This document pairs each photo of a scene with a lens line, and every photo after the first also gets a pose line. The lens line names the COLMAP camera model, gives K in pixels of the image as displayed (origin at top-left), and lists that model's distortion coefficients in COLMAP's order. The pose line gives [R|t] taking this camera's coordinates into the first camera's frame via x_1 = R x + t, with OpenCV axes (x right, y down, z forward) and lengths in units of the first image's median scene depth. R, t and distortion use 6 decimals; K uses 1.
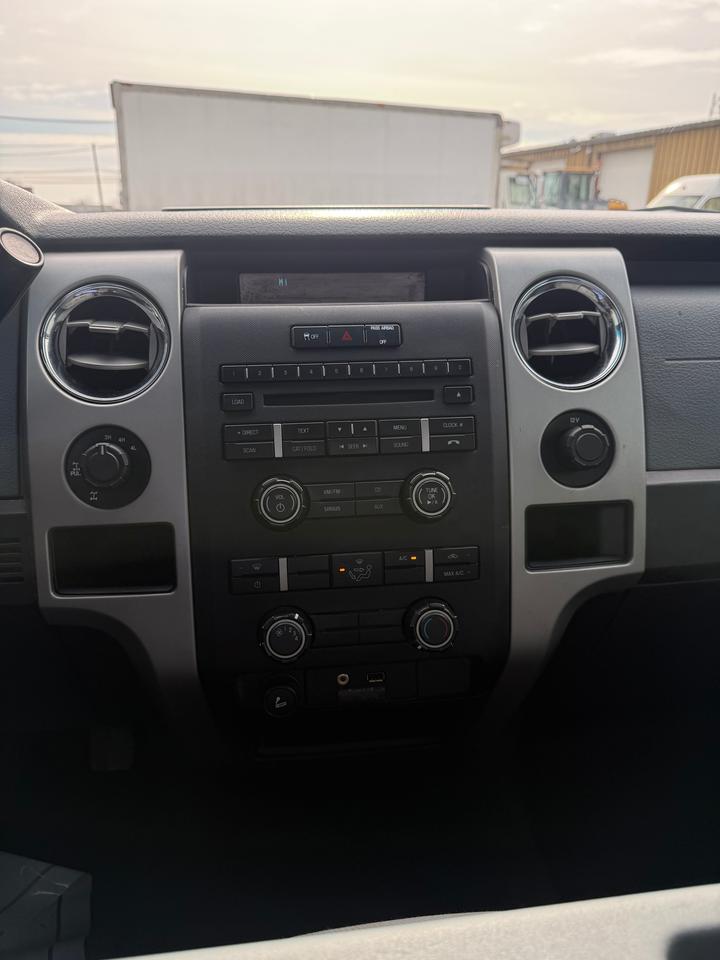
lens RADIAL K [[662.4, 0, 366.1], [0, 662.4, 488.5], [0, 0, 1]] dist [0.035168, -0.035154]
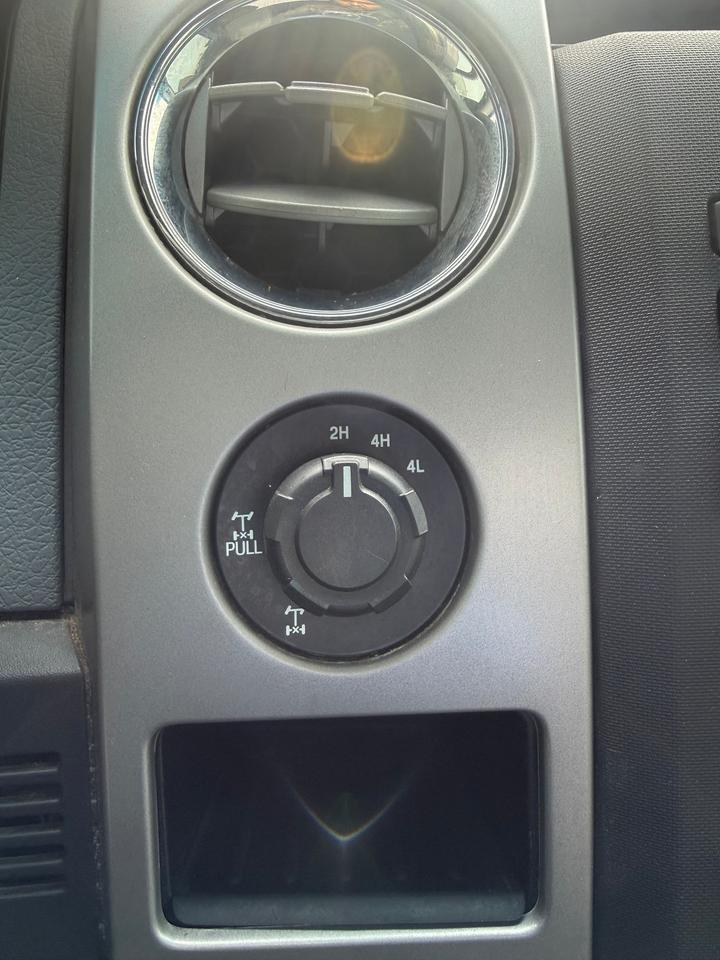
lens RADIAL K [[662.4, 0, 387.4], [0, 662.4, 448.5], [0, 0, 1]] dist [0.035168, -0.035154]
pose [[0.999320, 0.012279, -0.034765, -0.348108], [-0.012641, 0.999868, -0.010200, -0.065373], [0.034635, 0.010633, 0.999343, 0.674293]]
